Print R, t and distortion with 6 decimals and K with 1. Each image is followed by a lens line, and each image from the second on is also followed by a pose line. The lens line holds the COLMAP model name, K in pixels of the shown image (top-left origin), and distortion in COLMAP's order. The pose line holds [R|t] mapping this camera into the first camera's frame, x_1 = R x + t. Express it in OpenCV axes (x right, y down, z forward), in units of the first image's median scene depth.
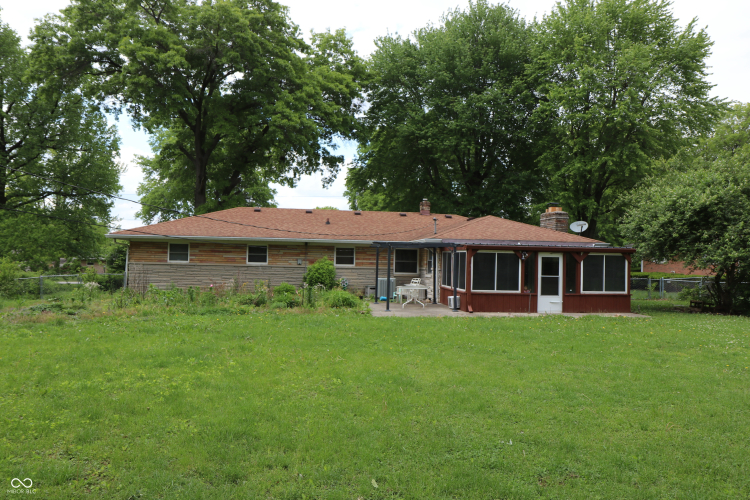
lens RADIAL K [[594.1, 0, 378.0], [0, 594.1, 250.4], [0, 0, 1]] dist [-0.106015, 0.106450]
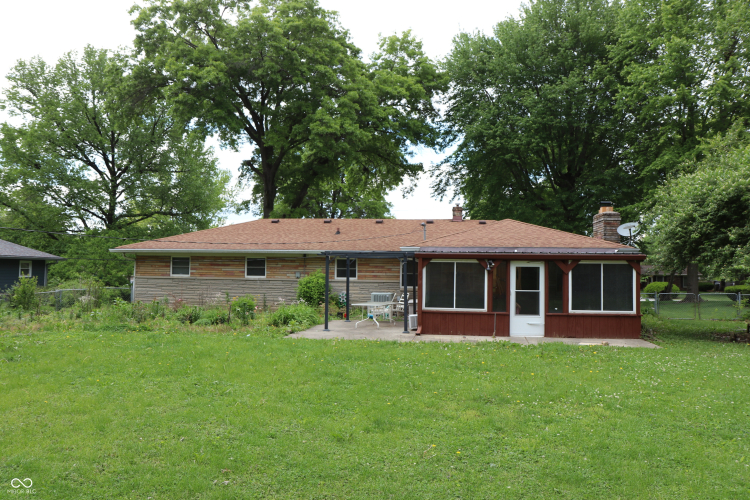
lens RADIAL K [[594.1, 0, 372.0], [0, 594.1, 249.2], [0, 0, 1]] dist [-0.106015, 0.106450]
pose [[0.961767, -0.018045, -0.273273, 0.240220], [0.011123, 0.999577, -0.026858, 0.005065], [0.273642, 0.022792, 0.961561, 0.136375]]
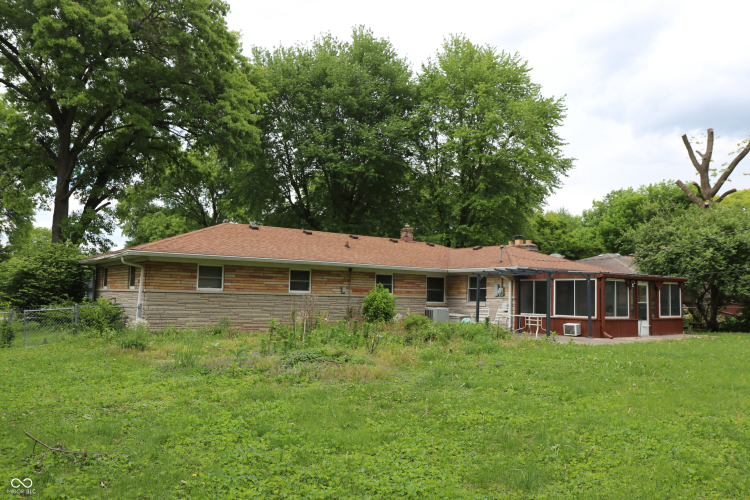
lens RADIAL K [[594.1, 0, 377.4], [0, 594.1, 250.3], [0, 0, 1]] dist [-0.106015, 0.106450]
pose [[0.873703, 0.034602, 0.485227, -0.520336], [-0.009718, 0.998509, -0.053706, 0.007368], [-0.486363, 0.042208, 0.872737, 0.223552]]
